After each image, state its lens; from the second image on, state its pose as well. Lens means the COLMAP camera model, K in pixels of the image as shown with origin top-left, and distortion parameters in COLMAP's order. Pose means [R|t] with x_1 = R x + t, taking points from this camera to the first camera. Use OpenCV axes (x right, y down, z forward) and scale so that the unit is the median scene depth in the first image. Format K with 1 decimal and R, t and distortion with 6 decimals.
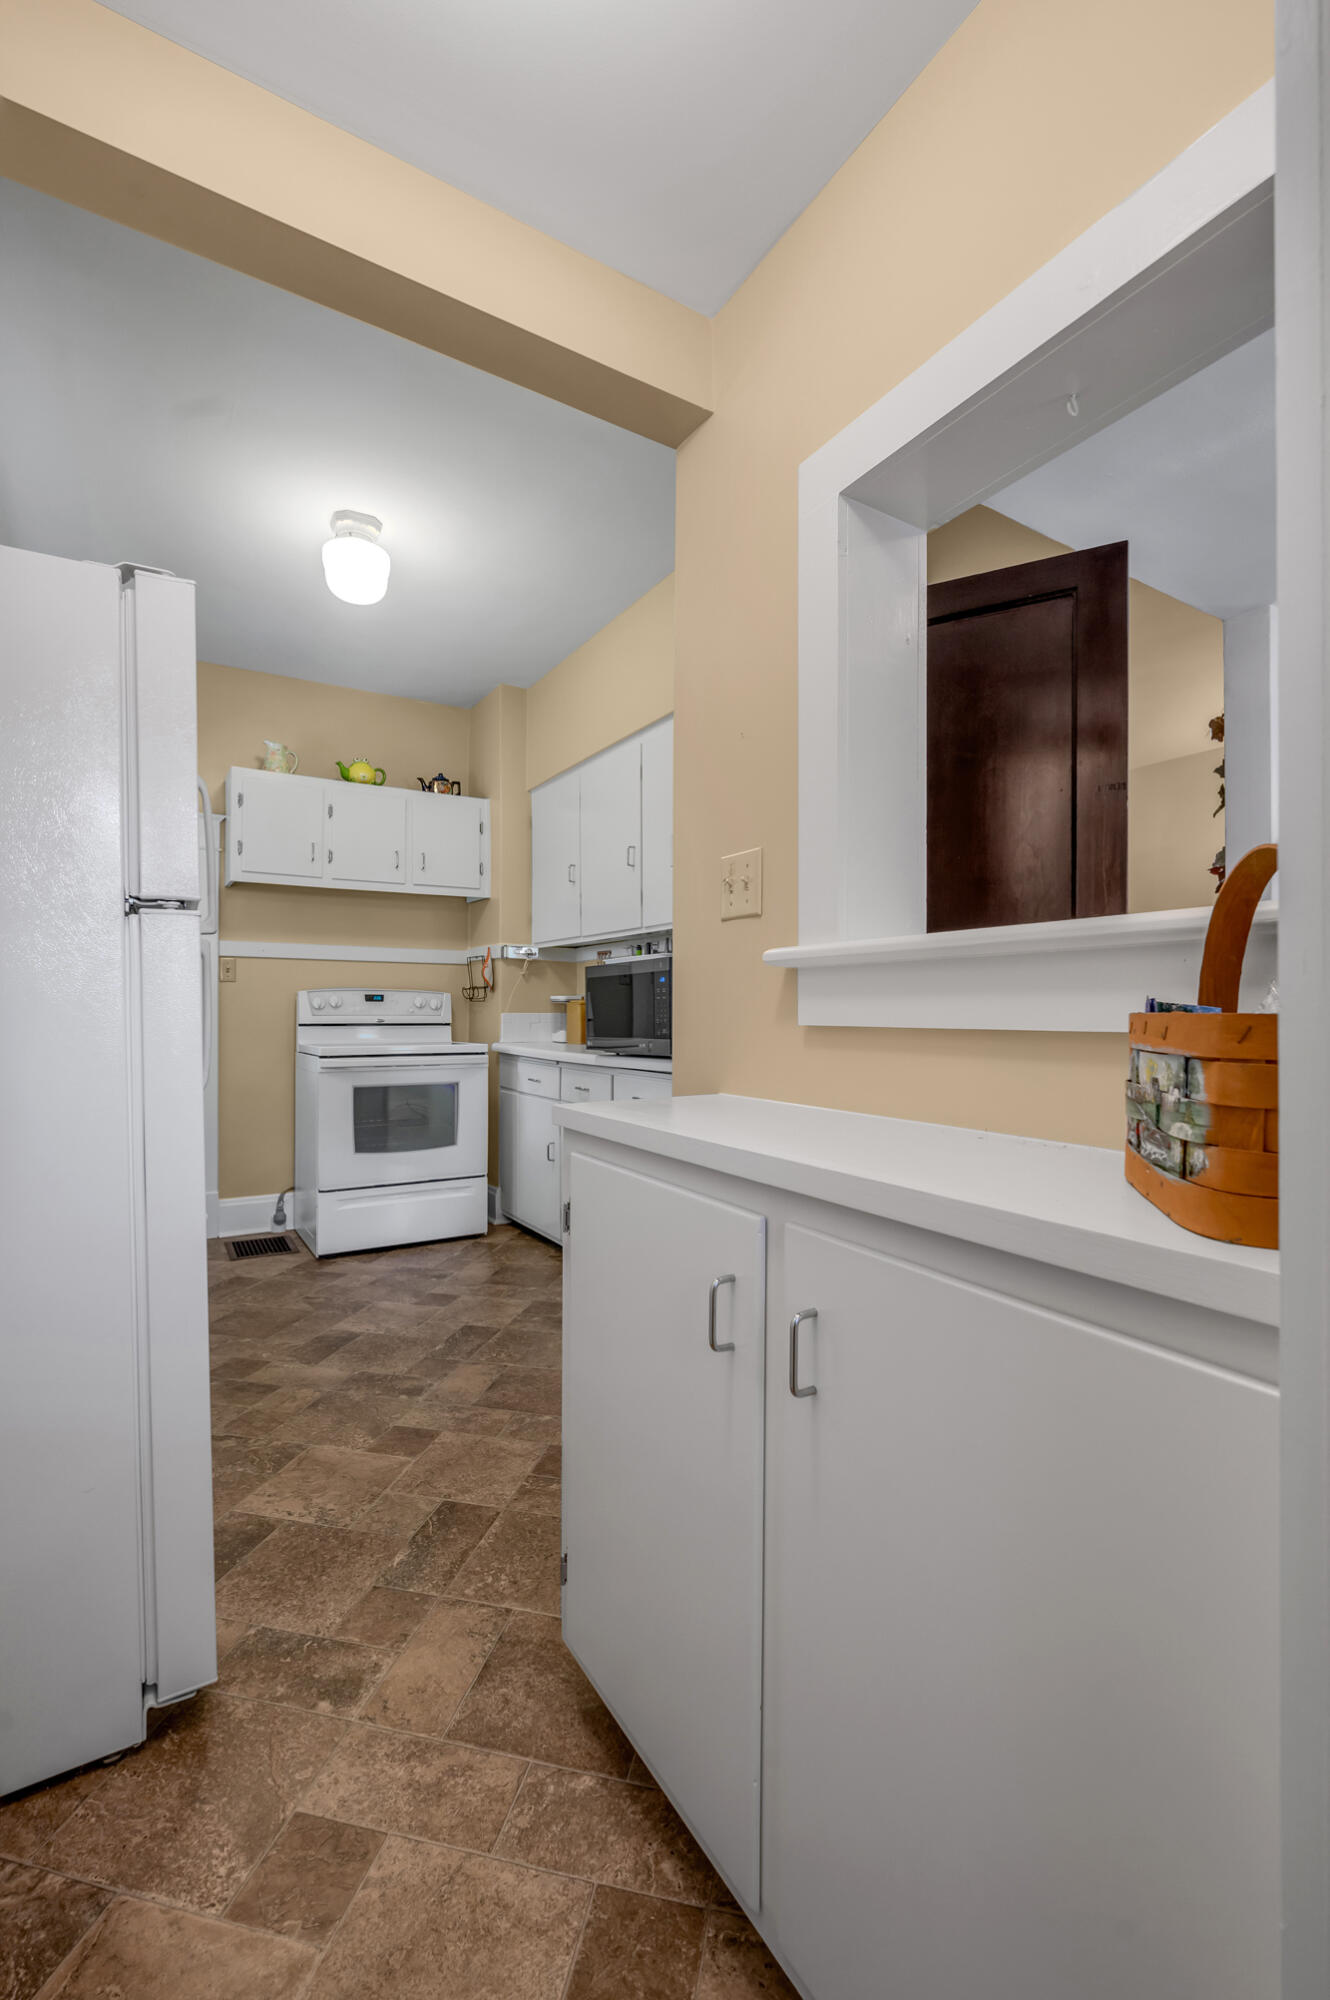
lens RADIAL K [[833.7, 0, 661.9], [0, 833.7, 981.8], [0, 0, 1]] dist [-0.005372, 0.000914]
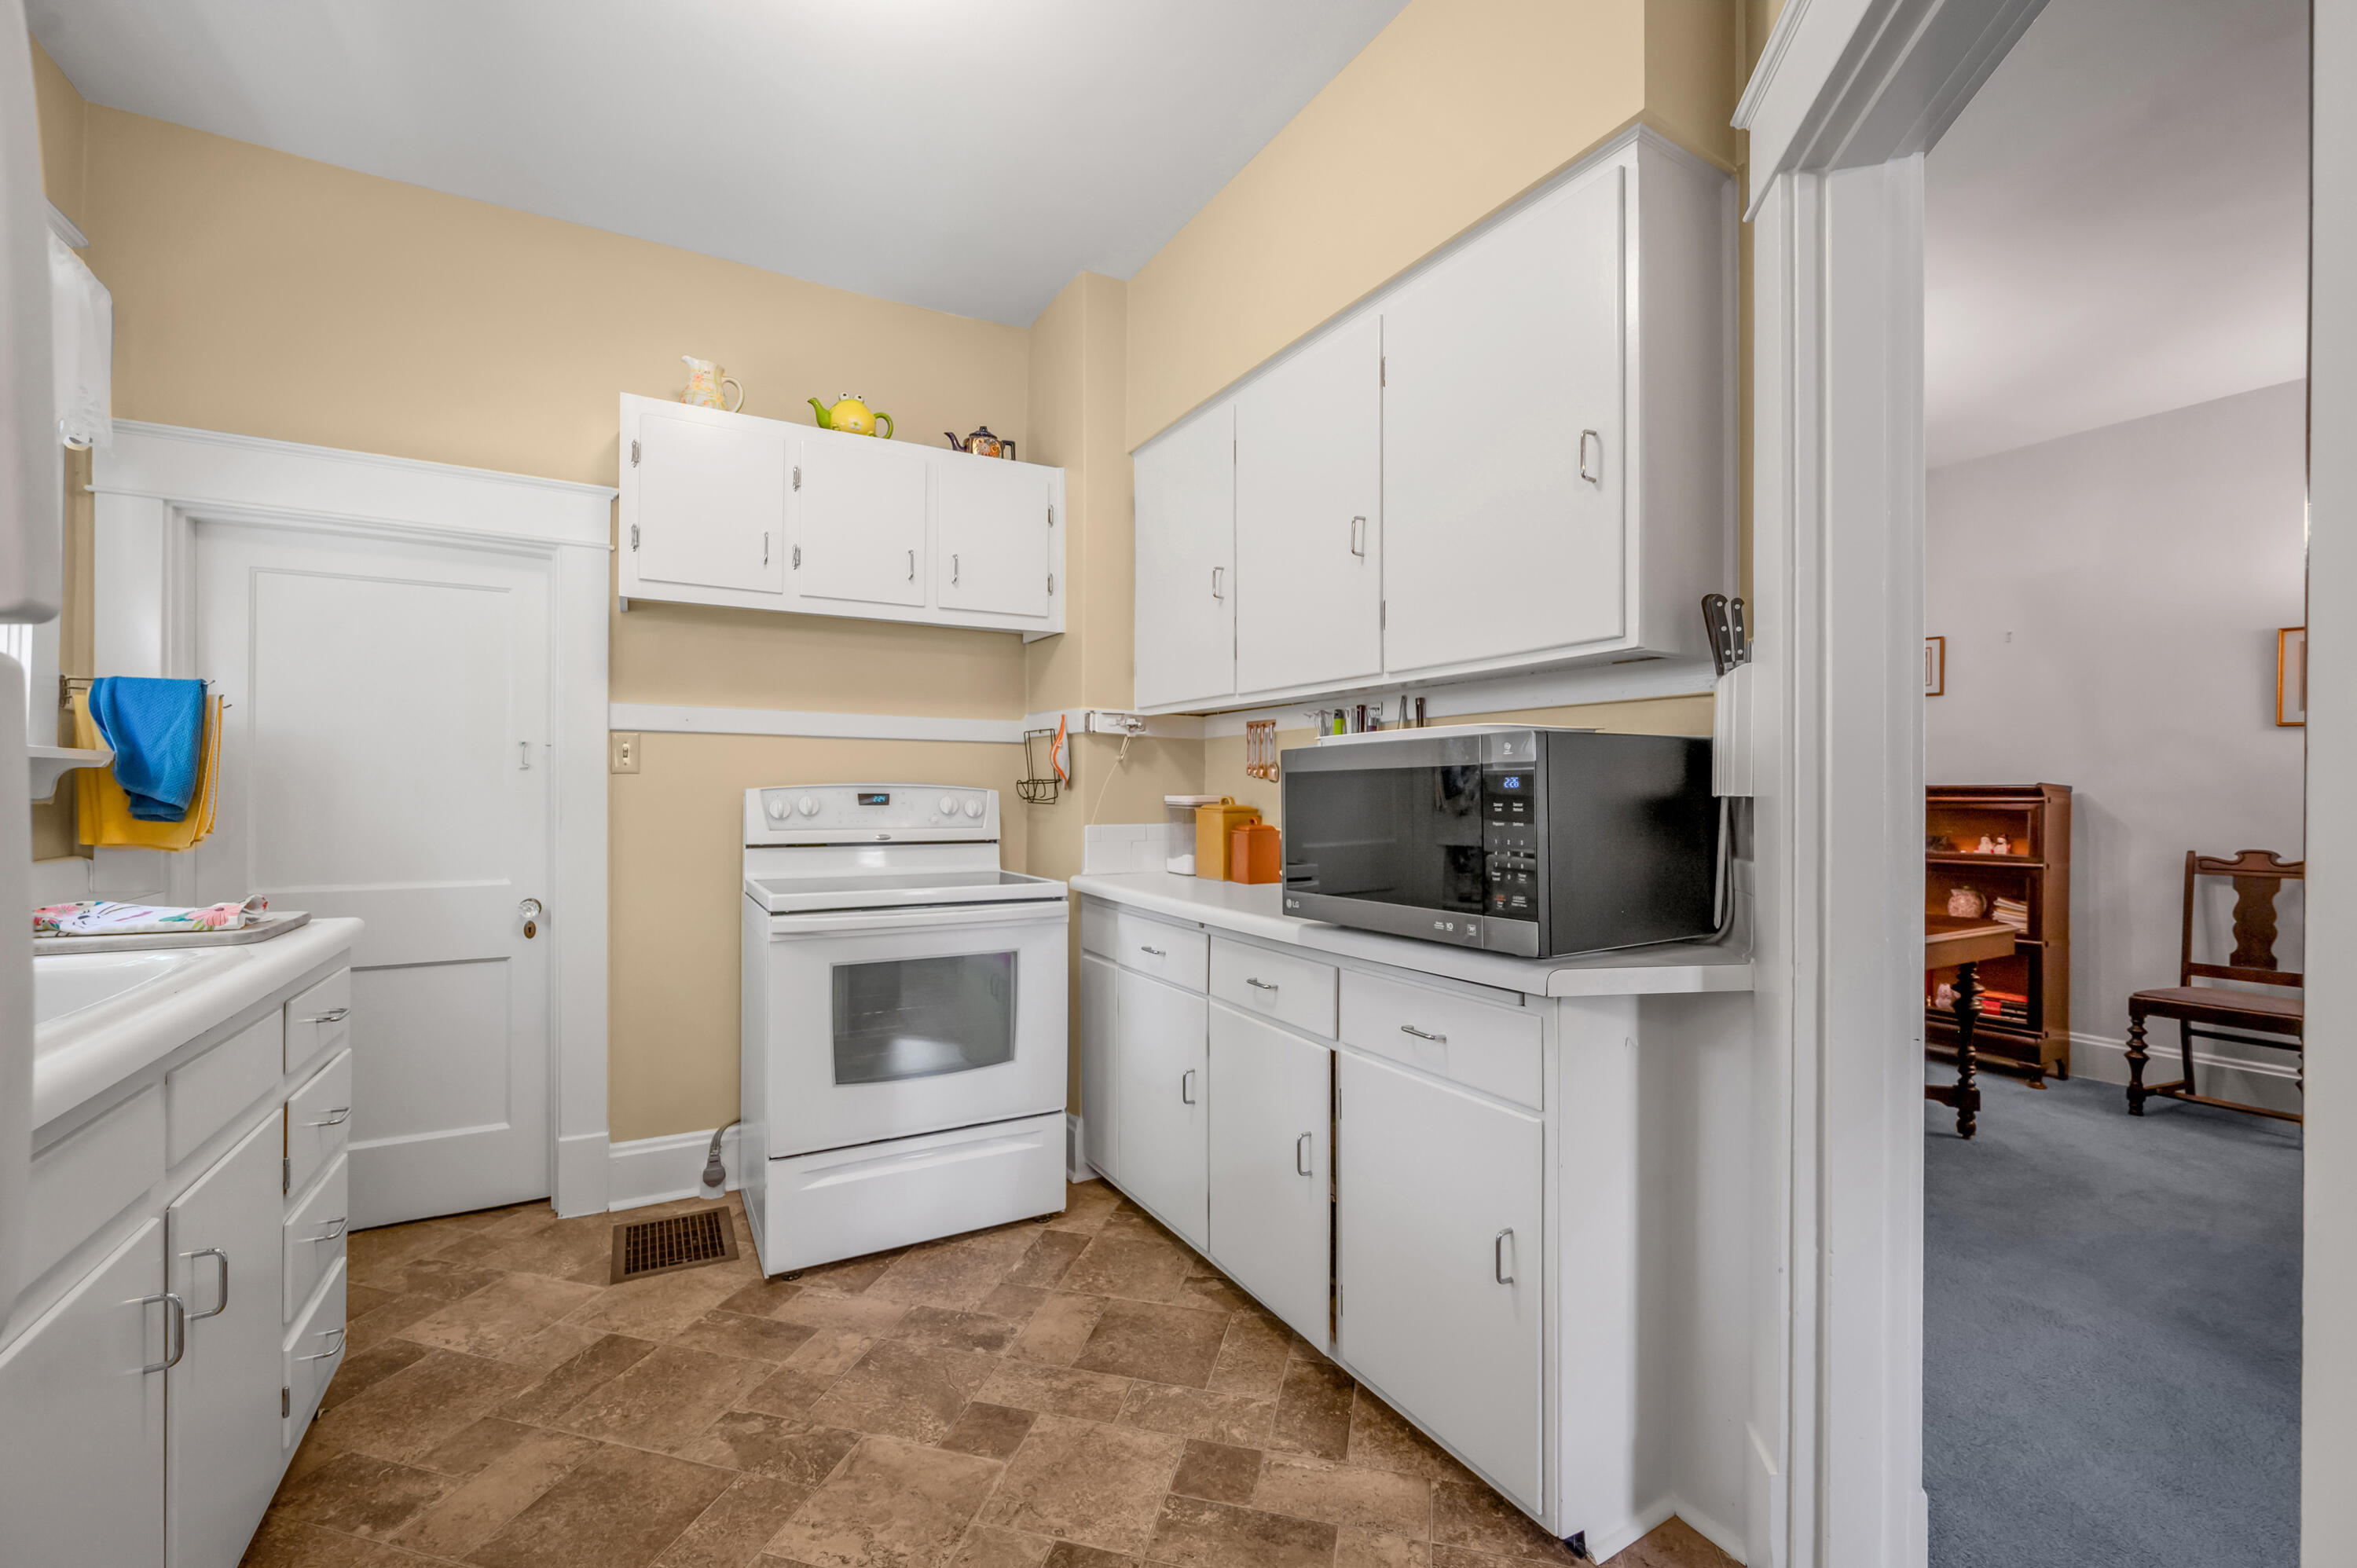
lens RADIAL K [[982.5, 0, 1191.6], [0, 982.5, 767.2], [0, 0, 1]] dist [-0.005372, 0.000914]
pose [[0.999434, 0.002531, -0.033536, -0.099130], [-0.002213, 0.999952, 0.009513, -0.011325], [0.033559, -0.009433, 0.999392, 0.321333]]
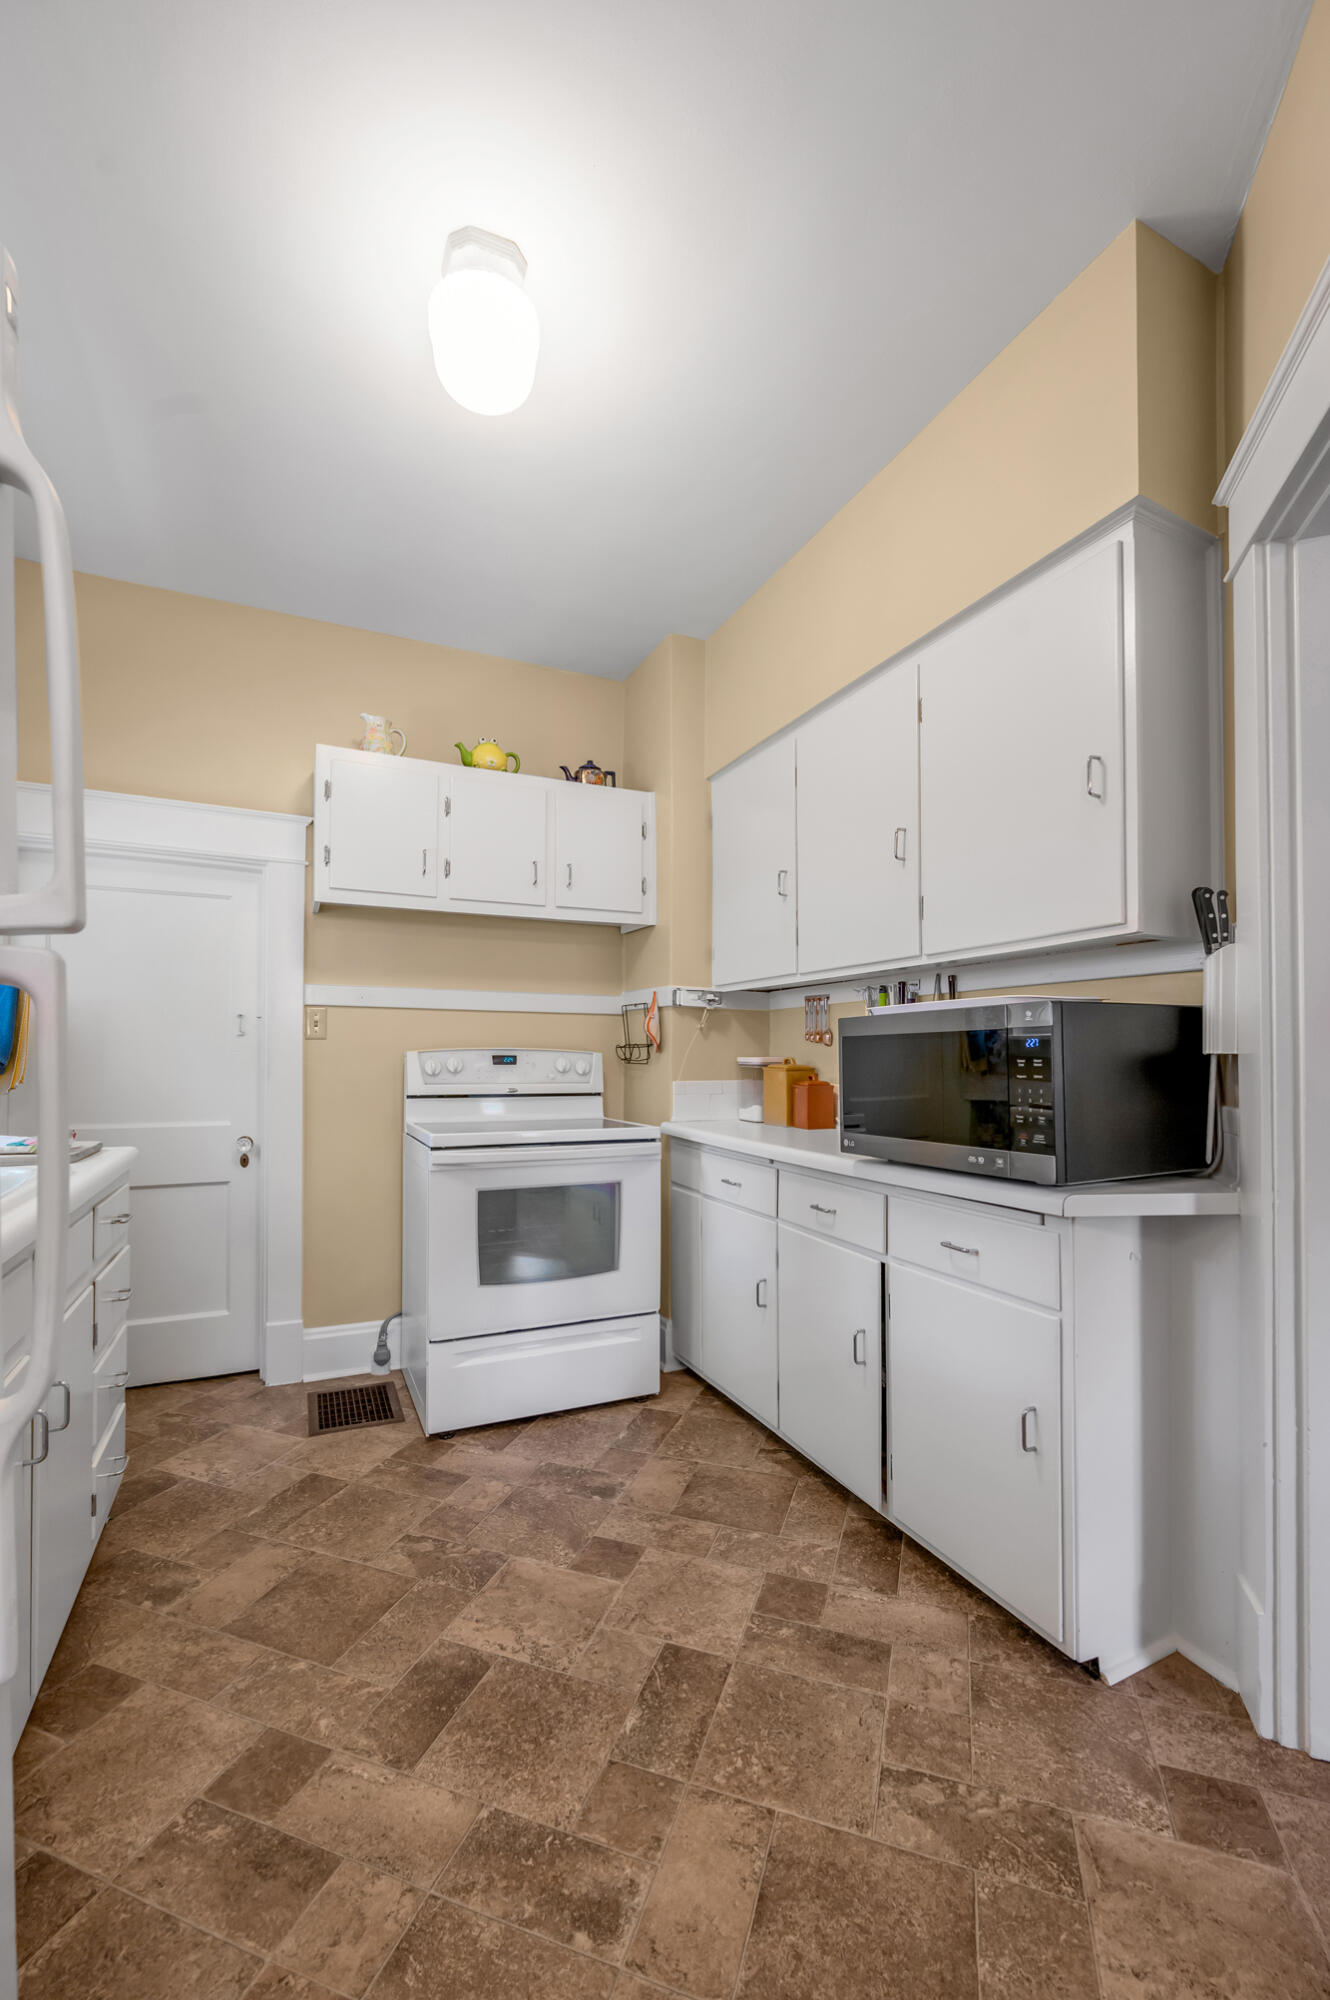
lens RADIAL K [[833.7, 0, 676.6], [0, 833.7, 1024.1], [0, 0, 1]] dist [-0.005372, 0.000914]
pose [[0.993047, -0.000912, -0.117714, -0.109519], [0.000235, 0.999983, -0.005759, -0.008645], [0.117717, 0.005691, 0.993031, 0.290982]]
